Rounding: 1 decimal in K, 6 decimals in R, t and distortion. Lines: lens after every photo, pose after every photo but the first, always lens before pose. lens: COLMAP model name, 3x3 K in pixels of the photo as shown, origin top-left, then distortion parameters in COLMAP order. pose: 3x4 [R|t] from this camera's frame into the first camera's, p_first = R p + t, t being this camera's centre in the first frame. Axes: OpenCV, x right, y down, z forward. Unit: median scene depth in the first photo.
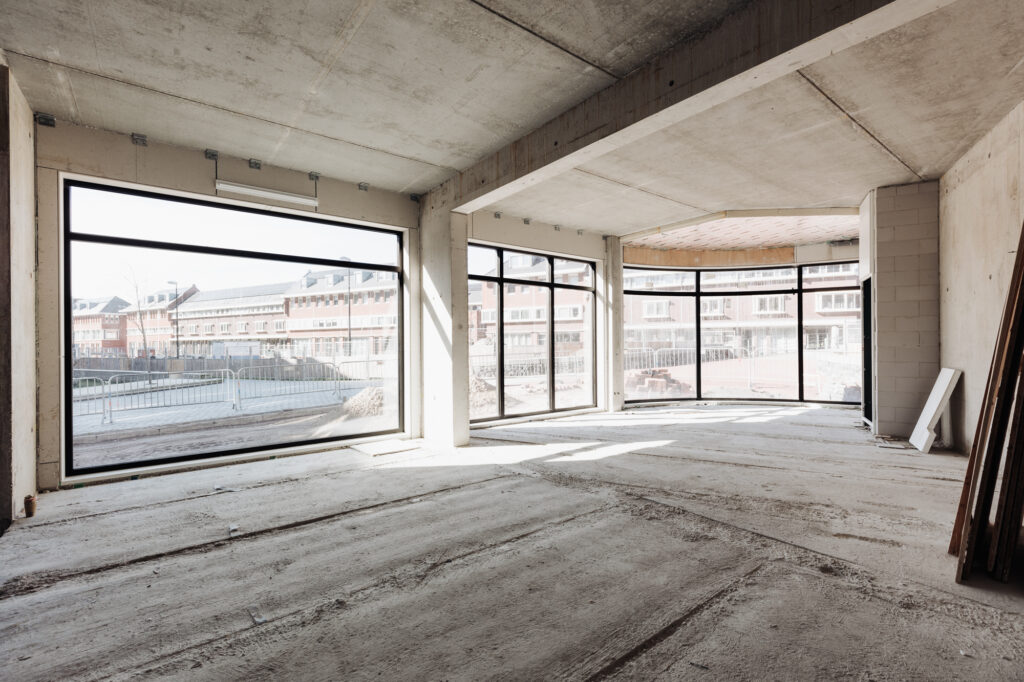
lens RADIAL K [[465.8, 0, 512.0], [0, 465.8, 341.0], [0, 0, 1]] dist [0.001461, 0.000105]
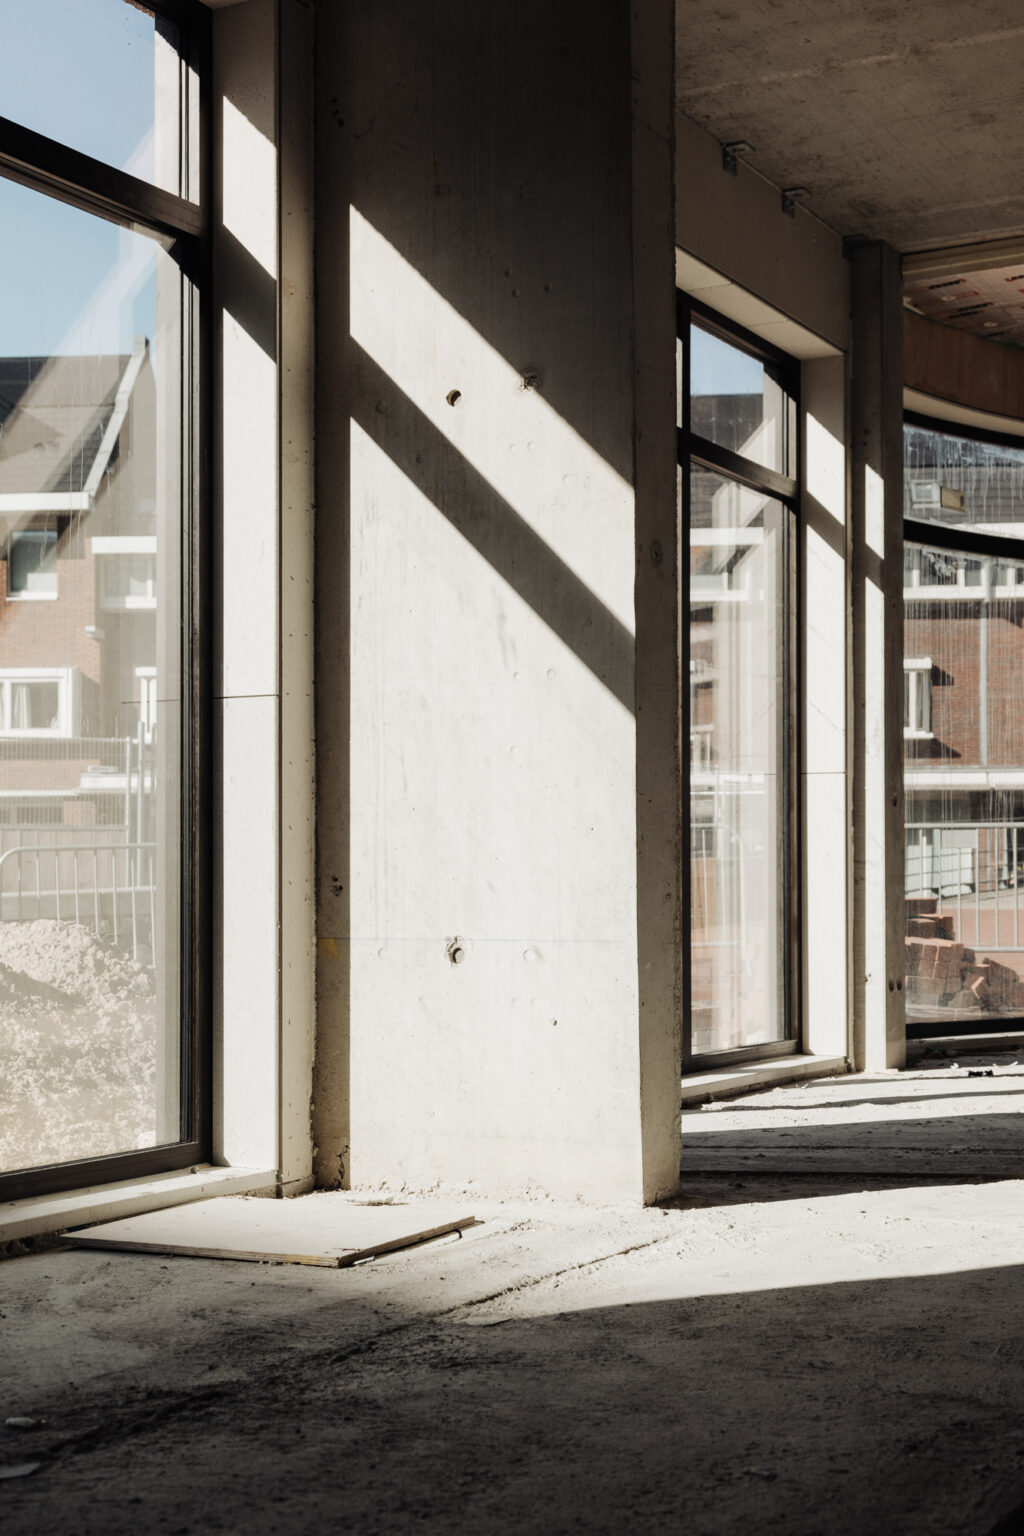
lens RADIAL K [[2172.2, 0, 512.0], [0, 2172.2, 768.0], [0, 0, 1]] dist [-0.001443, -0.002545]
pose [[0.915049, 0.027547, 0.402400, -0.335886], [-0.009274, 0.998838, -0.047290, 0.063687], [-0.403235, 0.039541, 0.914242, 0.166874]]
